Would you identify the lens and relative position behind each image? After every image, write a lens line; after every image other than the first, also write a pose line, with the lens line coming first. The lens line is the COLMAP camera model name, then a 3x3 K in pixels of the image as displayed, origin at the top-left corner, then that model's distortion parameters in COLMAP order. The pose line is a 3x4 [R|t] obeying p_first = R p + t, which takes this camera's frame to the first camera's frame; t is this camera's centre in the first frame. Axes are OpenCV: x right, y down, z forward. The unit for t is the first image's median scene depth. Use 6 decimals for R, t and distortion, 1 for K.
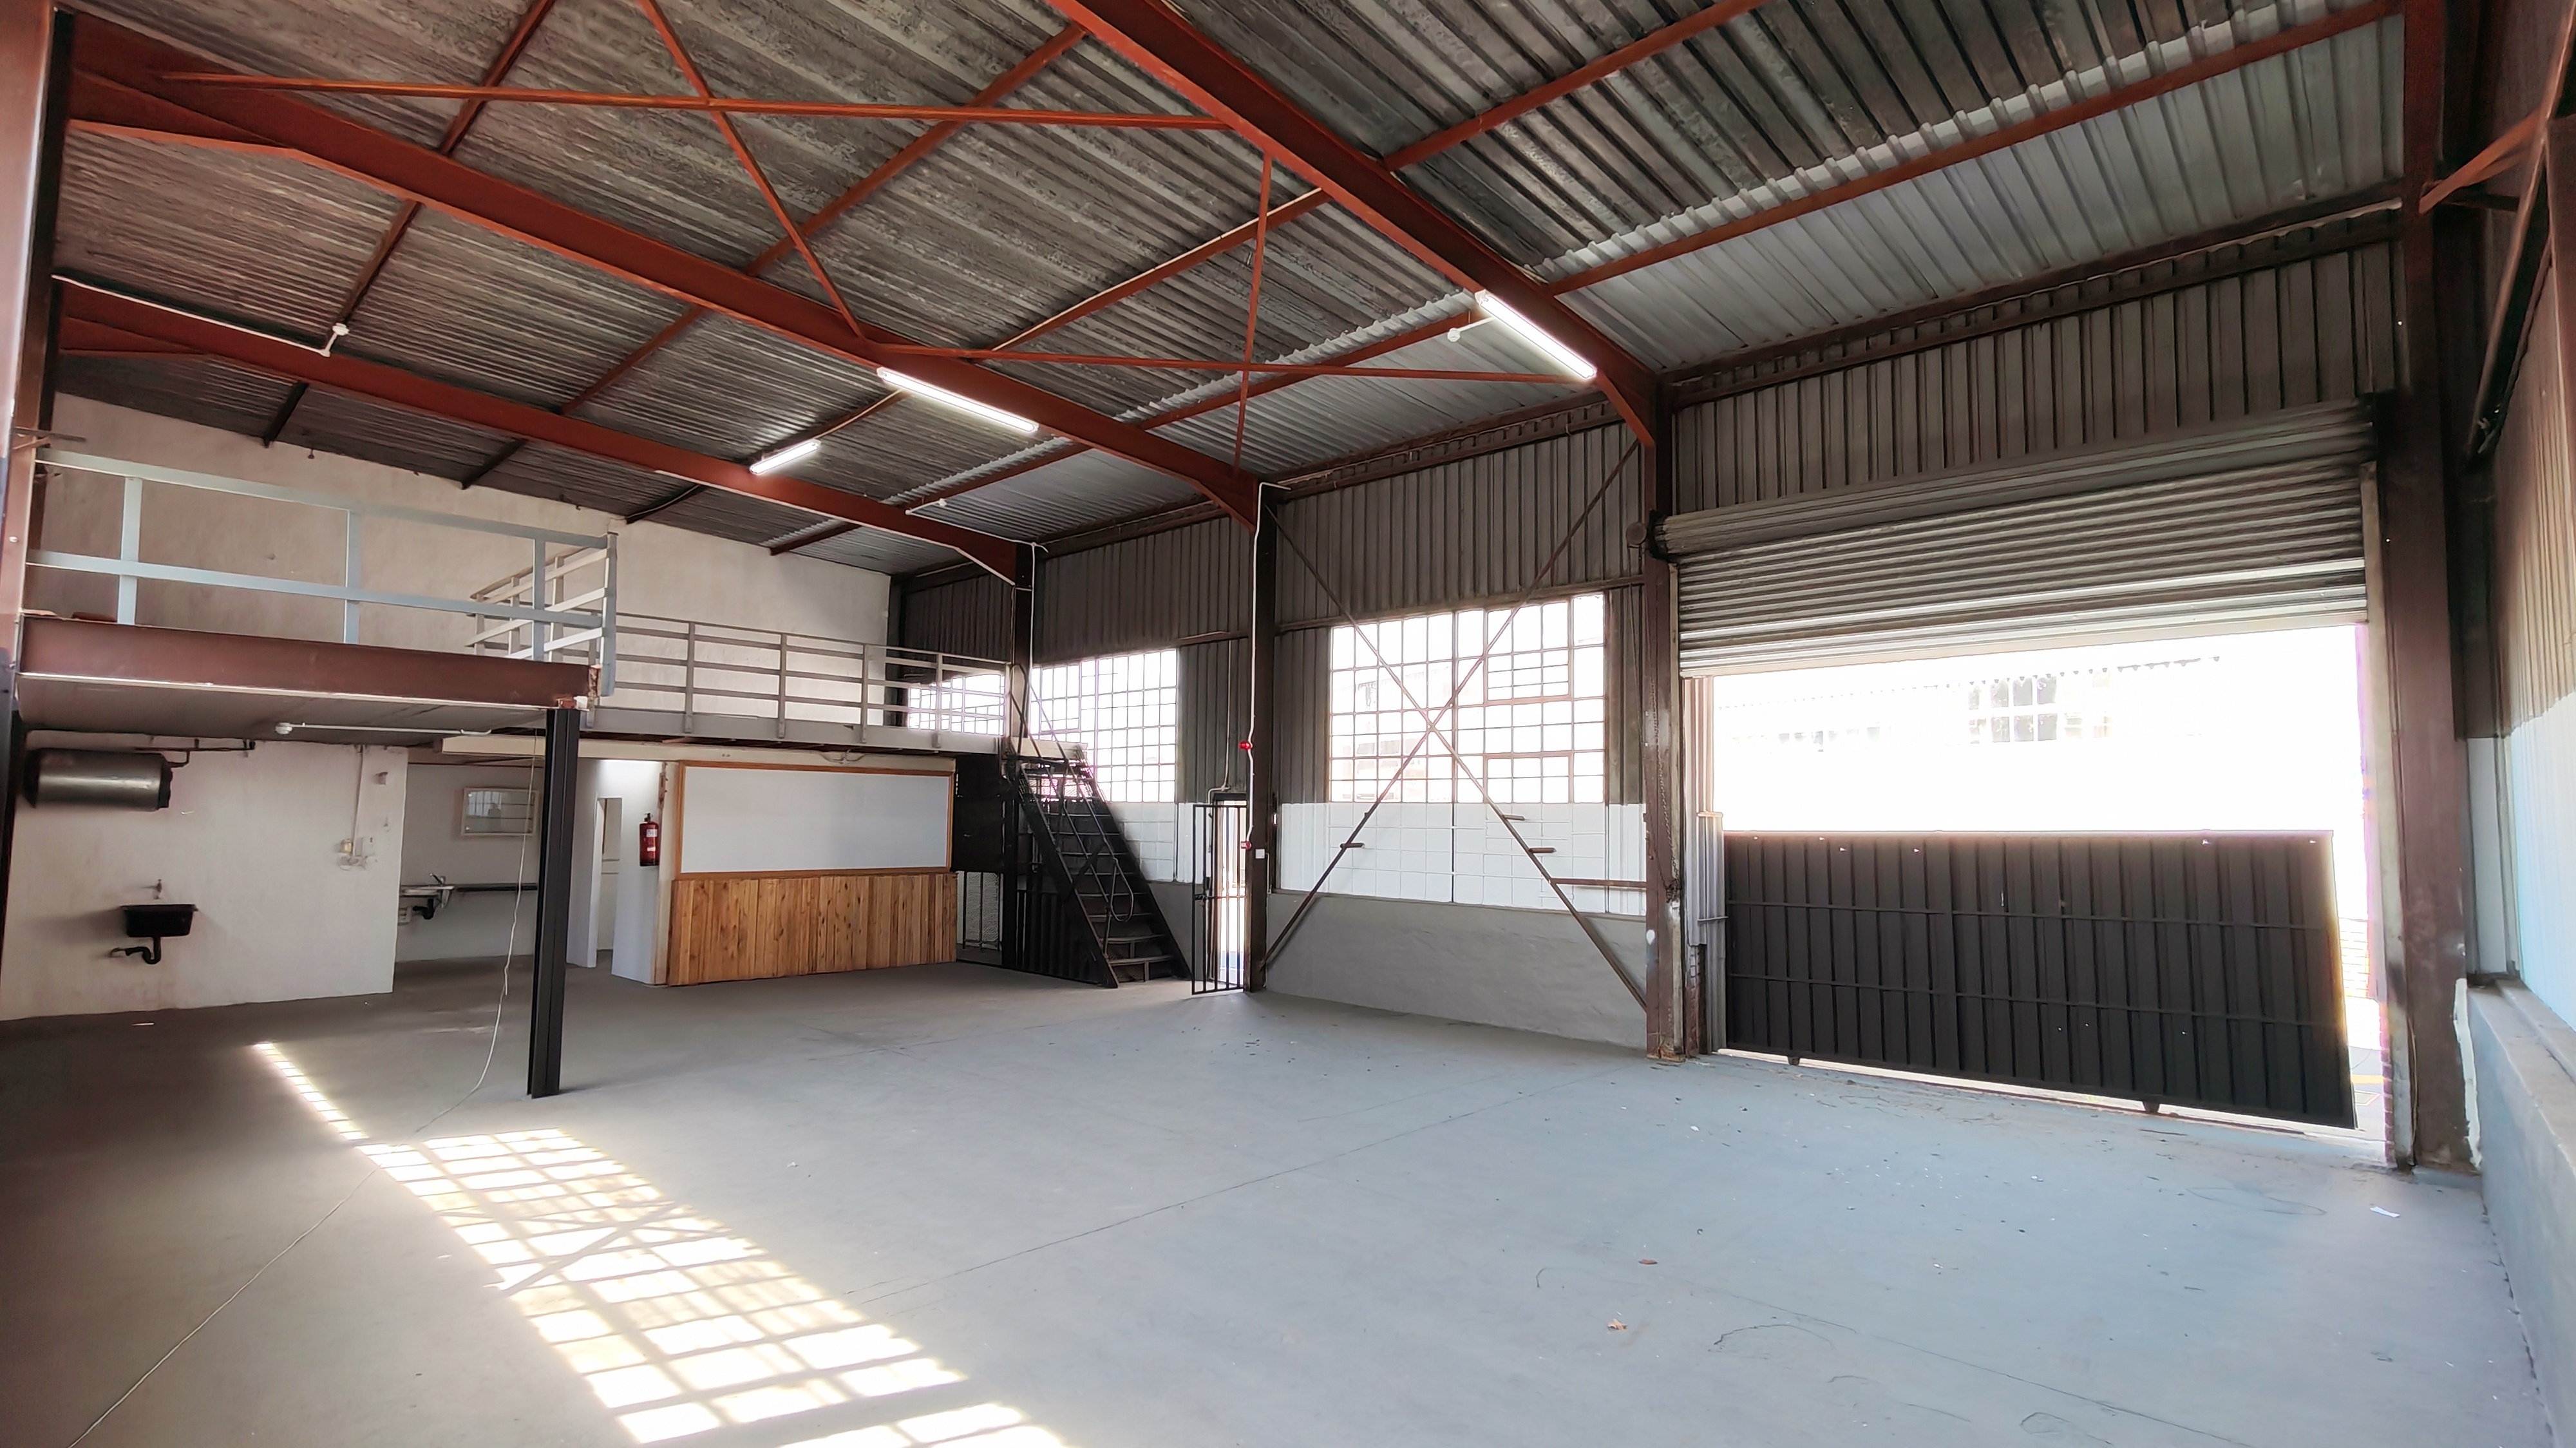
lens RADIAL K [[1179.5, 0, 1289.6], [0, 1179.5, 735.2], [0, 0, 1]] dist [-0.001016, -0.000021]
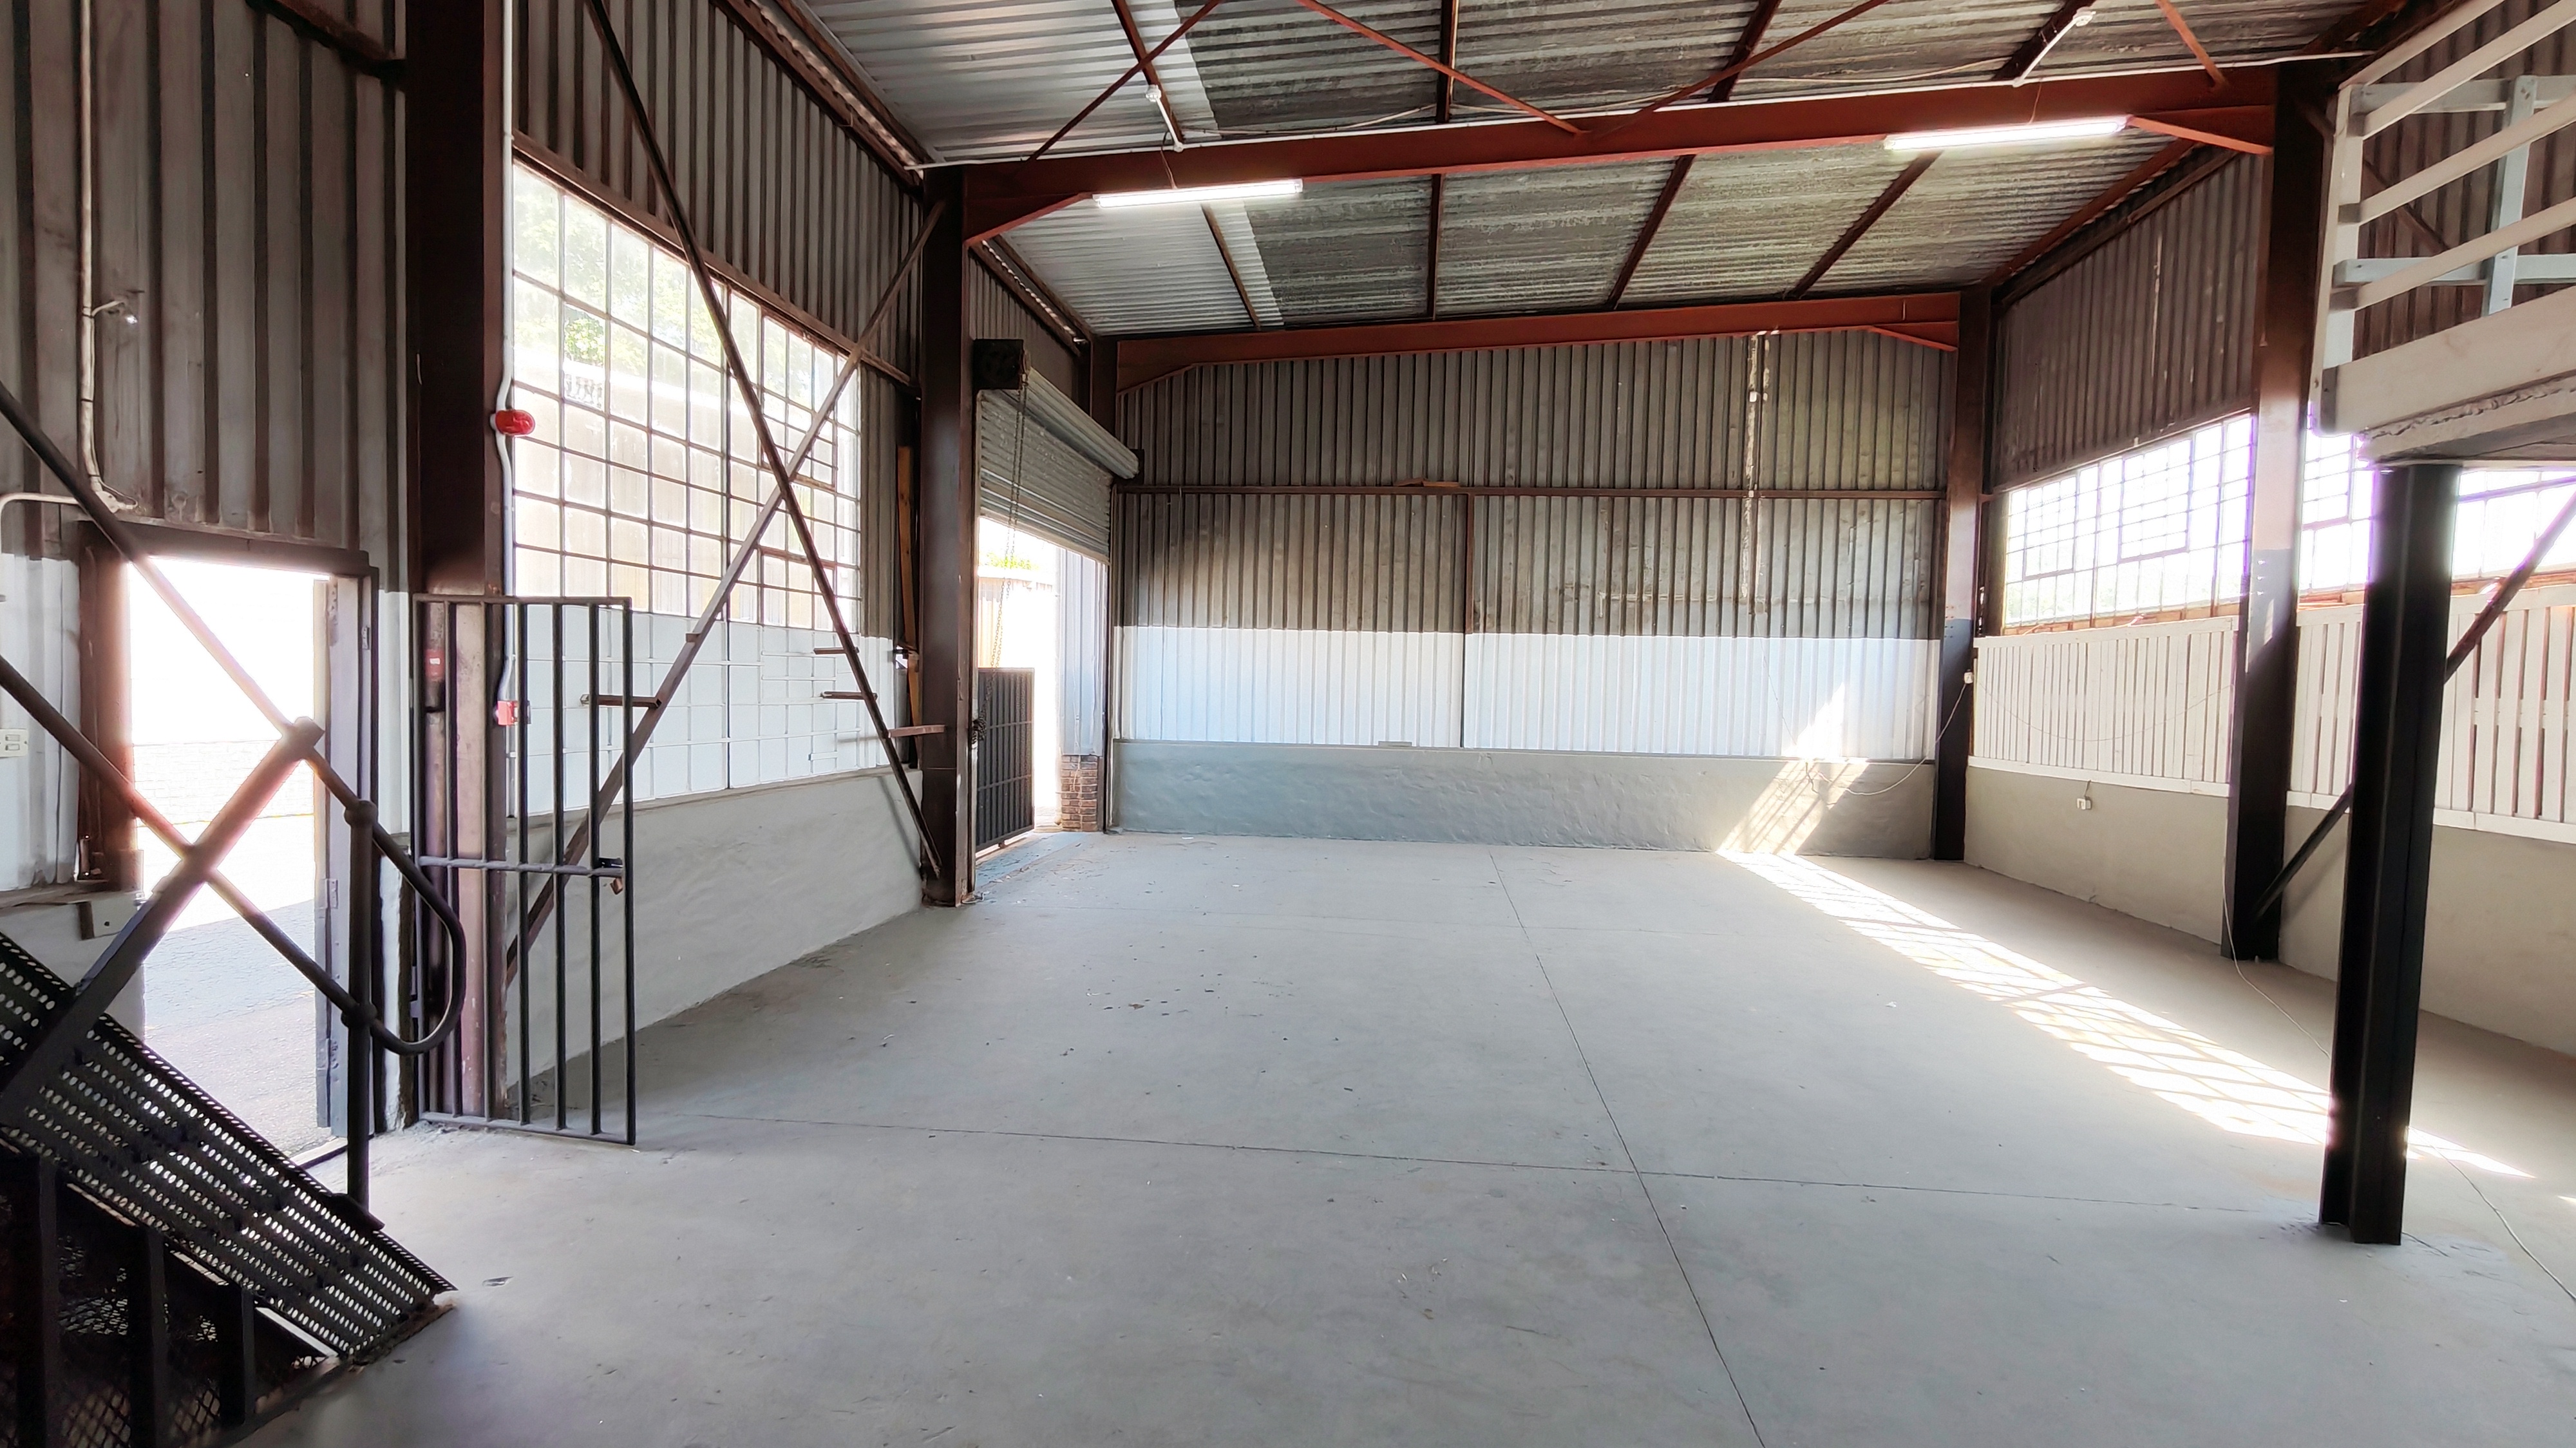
lens RADIAL K [[1180.9, 0, 1291.5], [0, 1180.9, 733.5], [0, 0, 1]] dist [-0.001764, -0.000731]
pose [[-0.607942, -0.059511, 0.791748, -0.534067], [-0.086892, 0.996184, 0.008158, 0.089965], [-0.789213, -0.063837, -0.610793, 1.214689]]
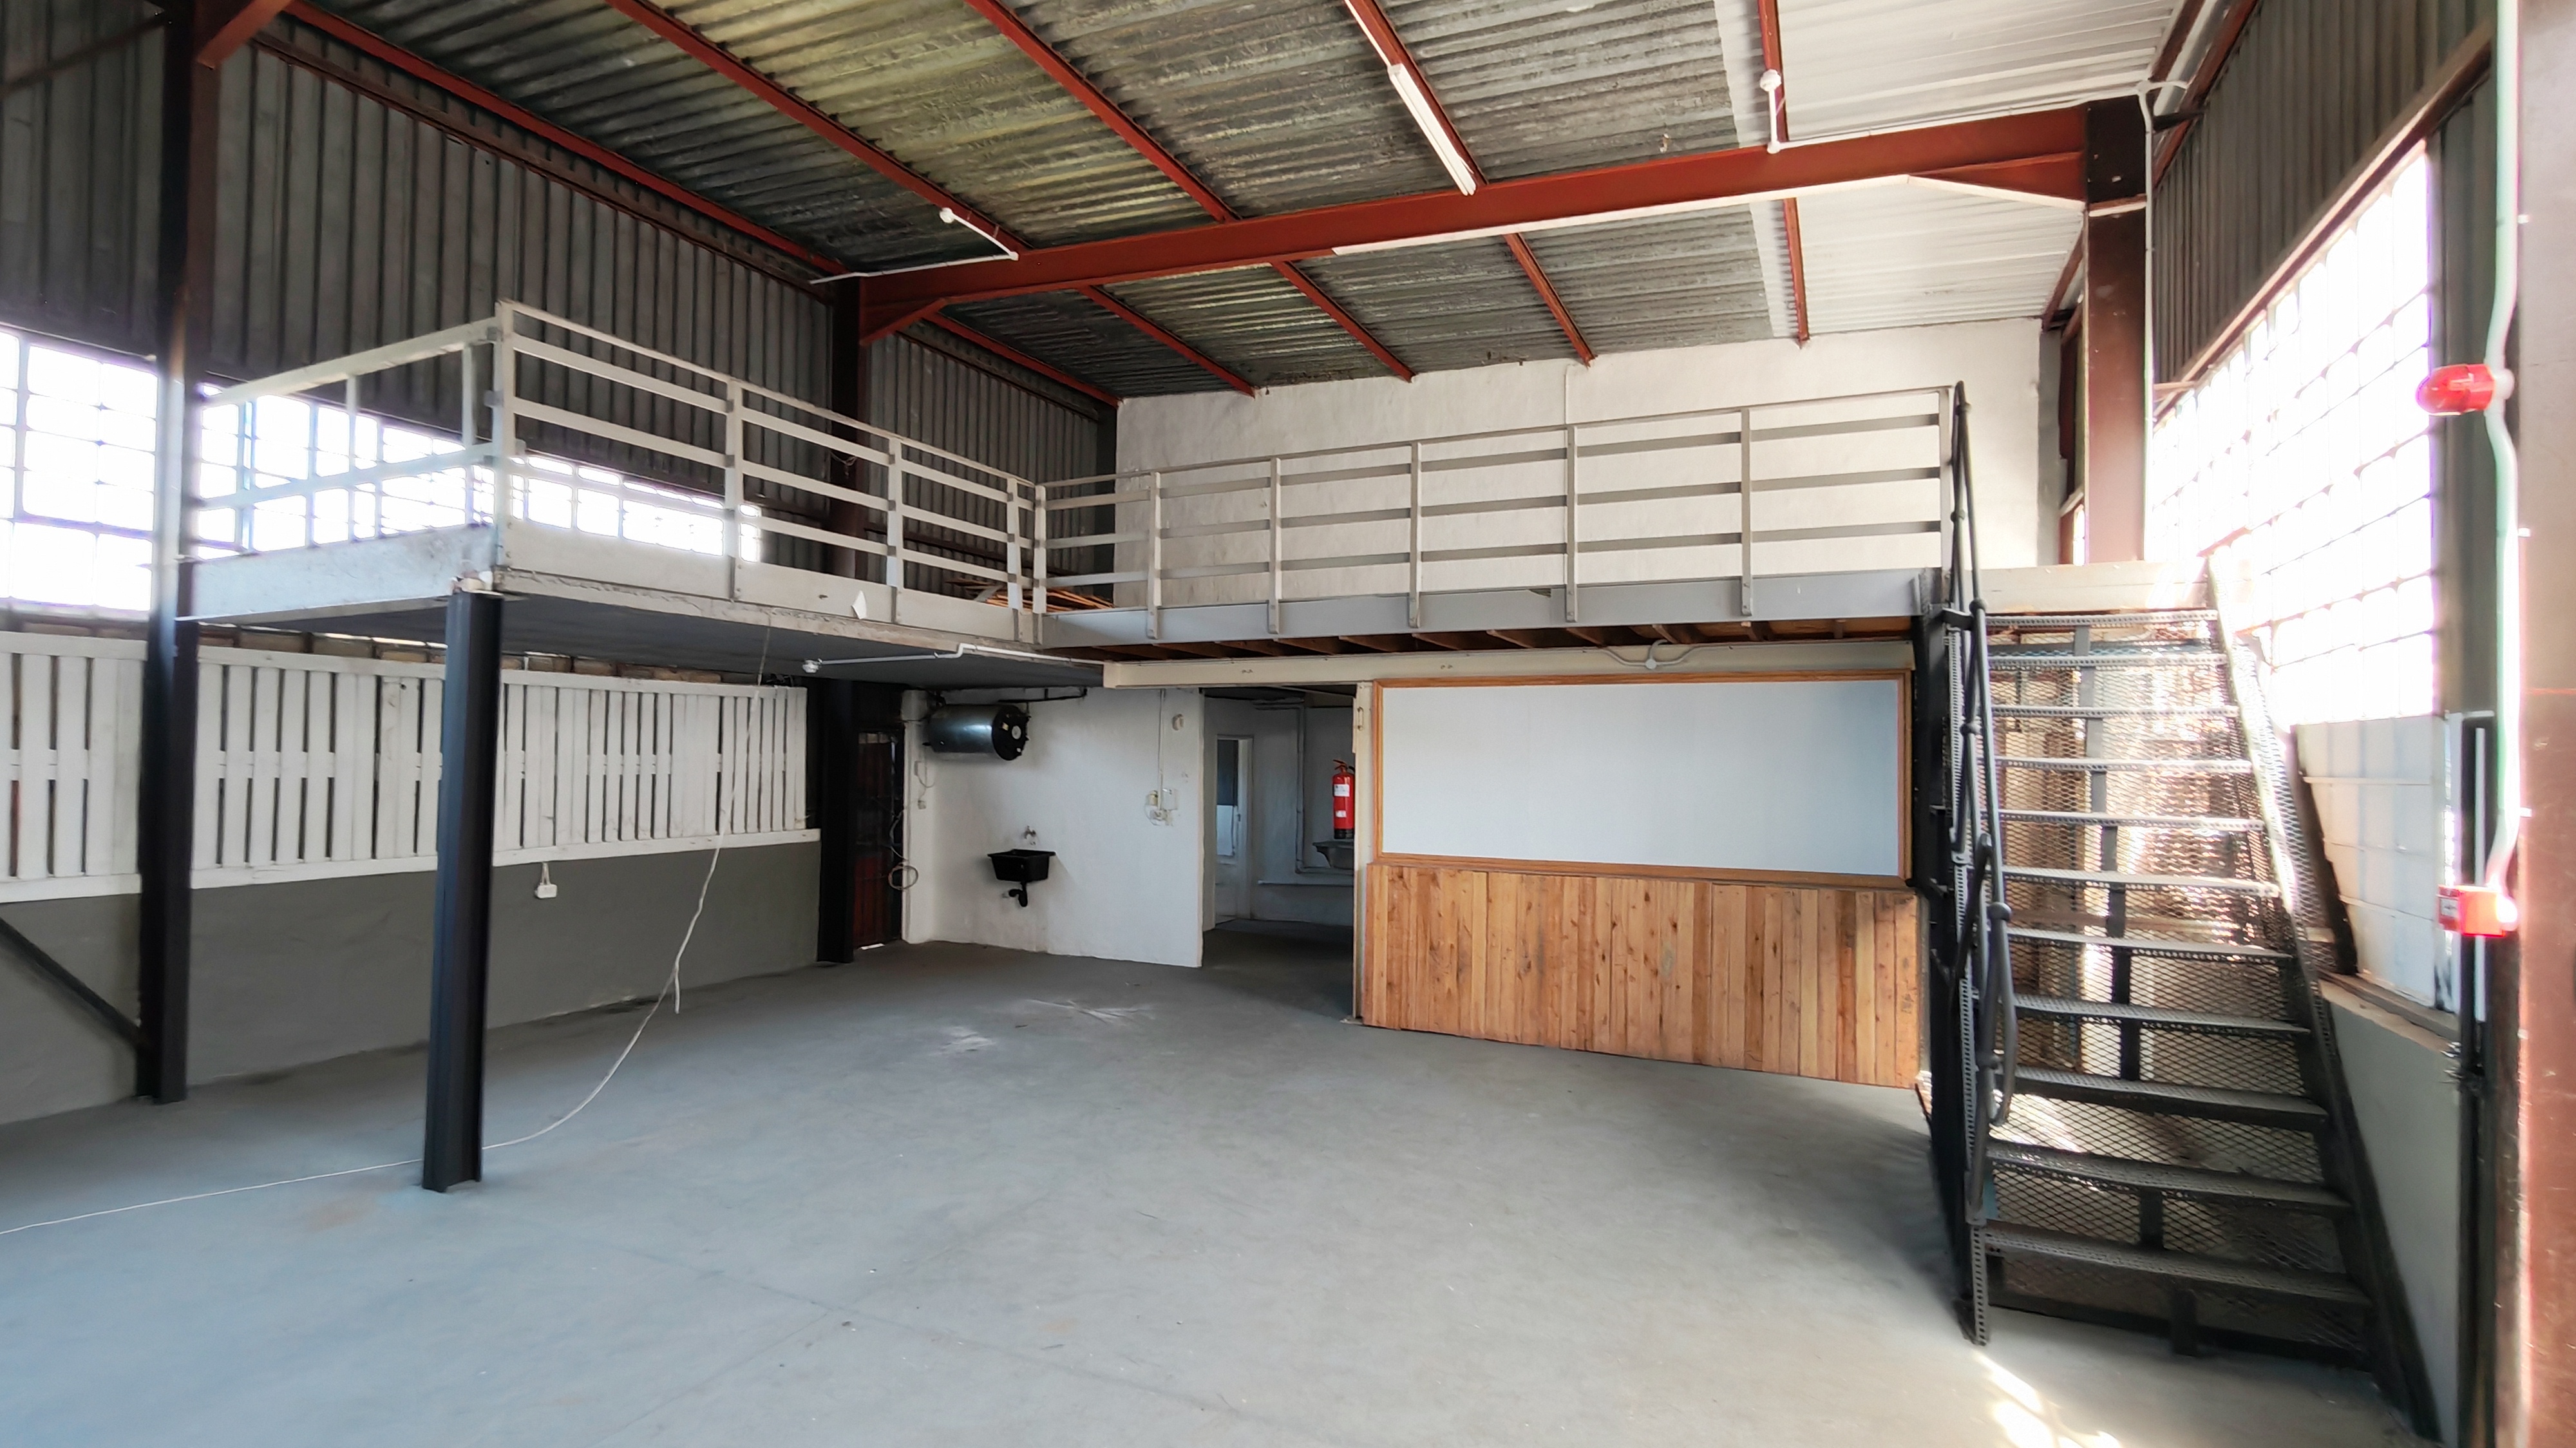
lens RADIAL K [[1179.5, 0, 1289.6], [0, 1179.5, 735.2], [0, 0, 1]] dist [-0.001016, -0.000021]
pose [[0.314722, -0.025614, -0.948838, 0.100145], [0.061478, 0.998087, -0.006552, 0.063846], [0.947191, -0.056270, 0.315695, 0.895917]]
